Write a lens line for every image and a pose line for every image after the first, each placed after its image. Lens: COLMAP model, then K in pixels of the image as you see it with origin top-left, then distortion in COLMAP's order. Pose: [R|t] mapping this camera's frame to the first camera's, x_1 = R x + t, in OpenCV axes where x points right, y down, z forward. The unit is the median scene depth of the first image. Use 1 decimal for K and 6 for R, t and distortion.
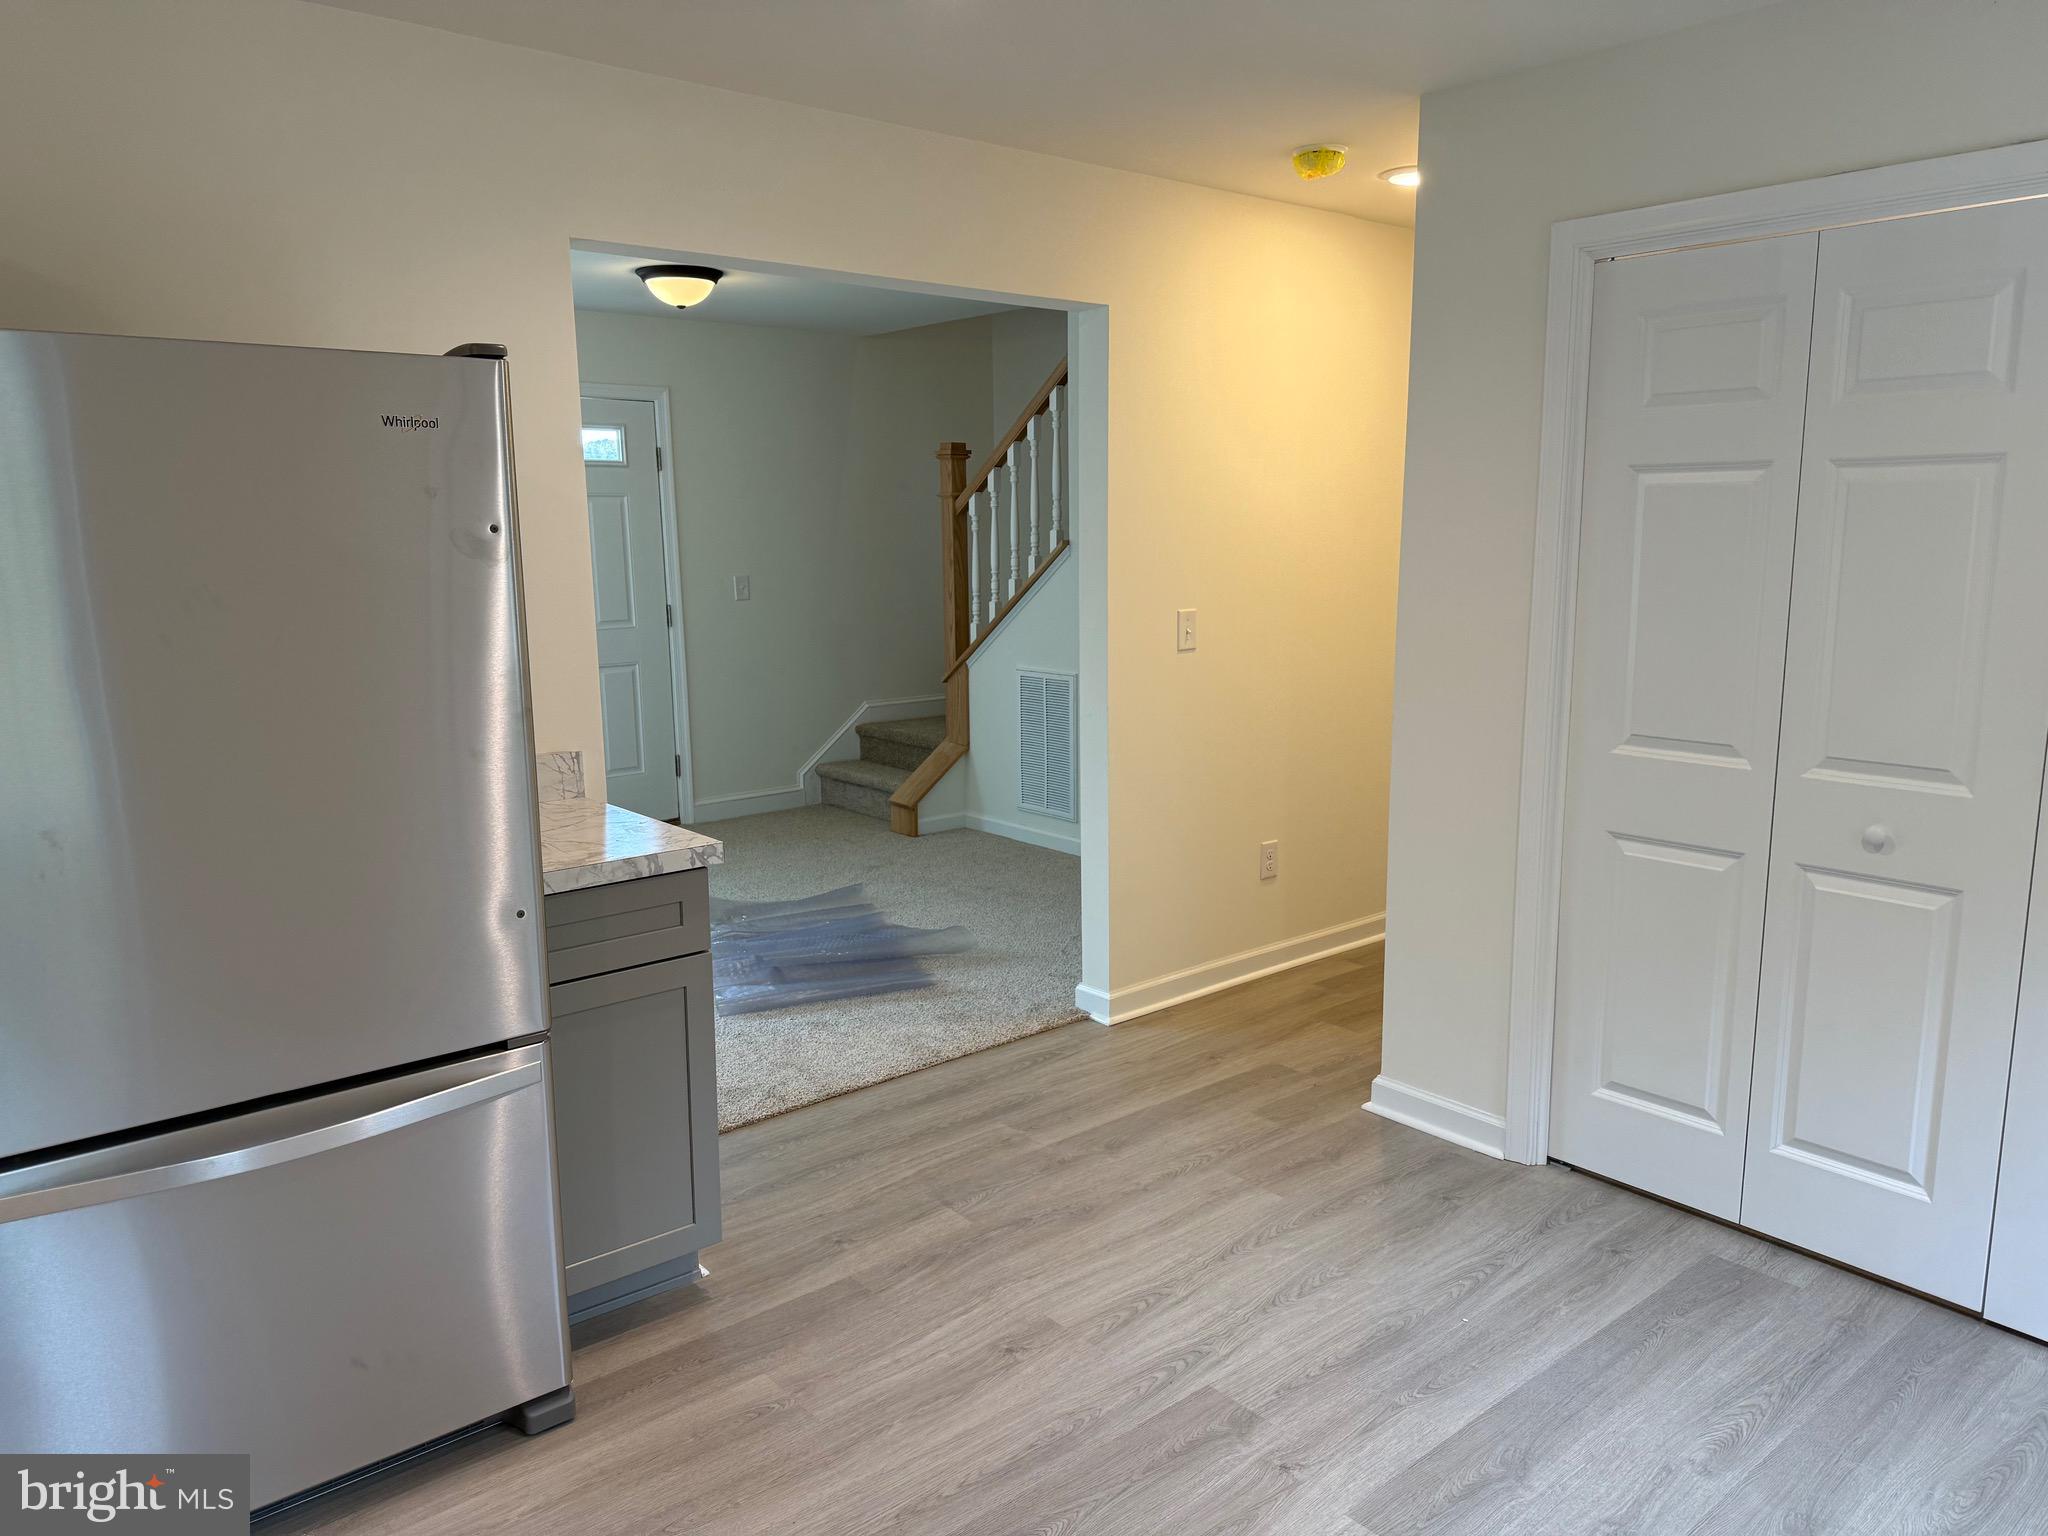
lens RADIAL K [[1439.7, 0, 1018.8], [0, 1439.7, 767.4], [0, 0, 1]] dist [0.057508, -0.064969]
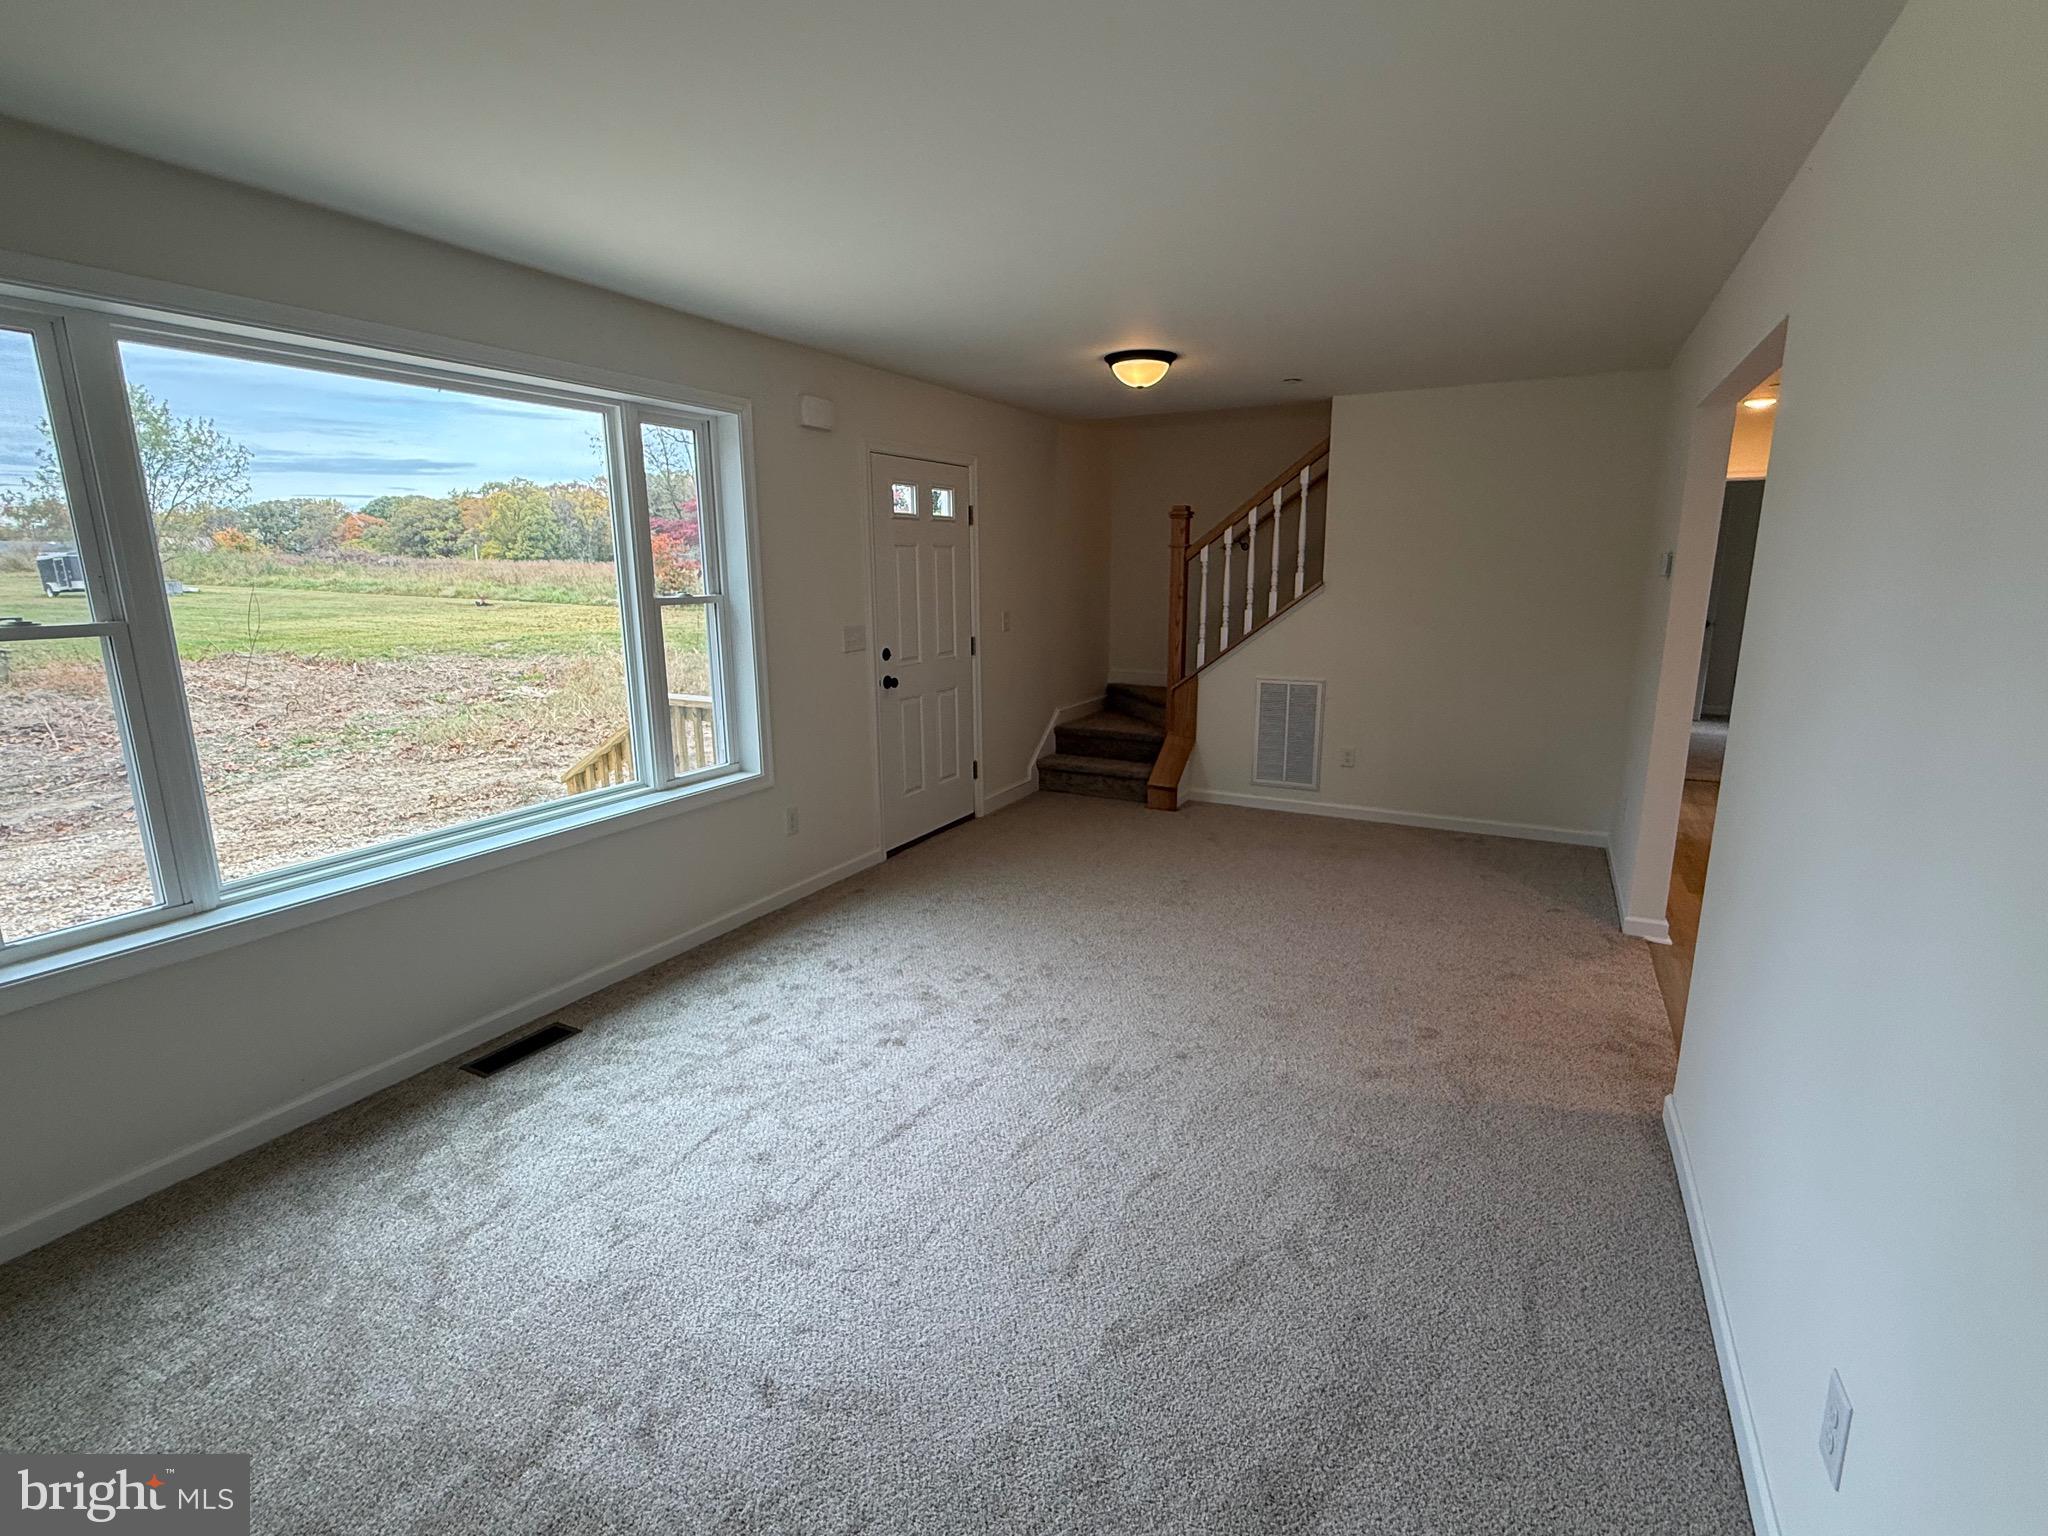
lens RADIAL K [[954.3, 0, 1030.8], [0, 954.3, 771.6], [0, 0, 1]] dist [-0.003003, -0.000248]
pose [[0.925862, -0.076403, 0.370056, -0.506229], [0.060133, 0.996656, 0.055323, -0.042666], [-0.373046, -0.028969, 0.927361, 0.249630]]
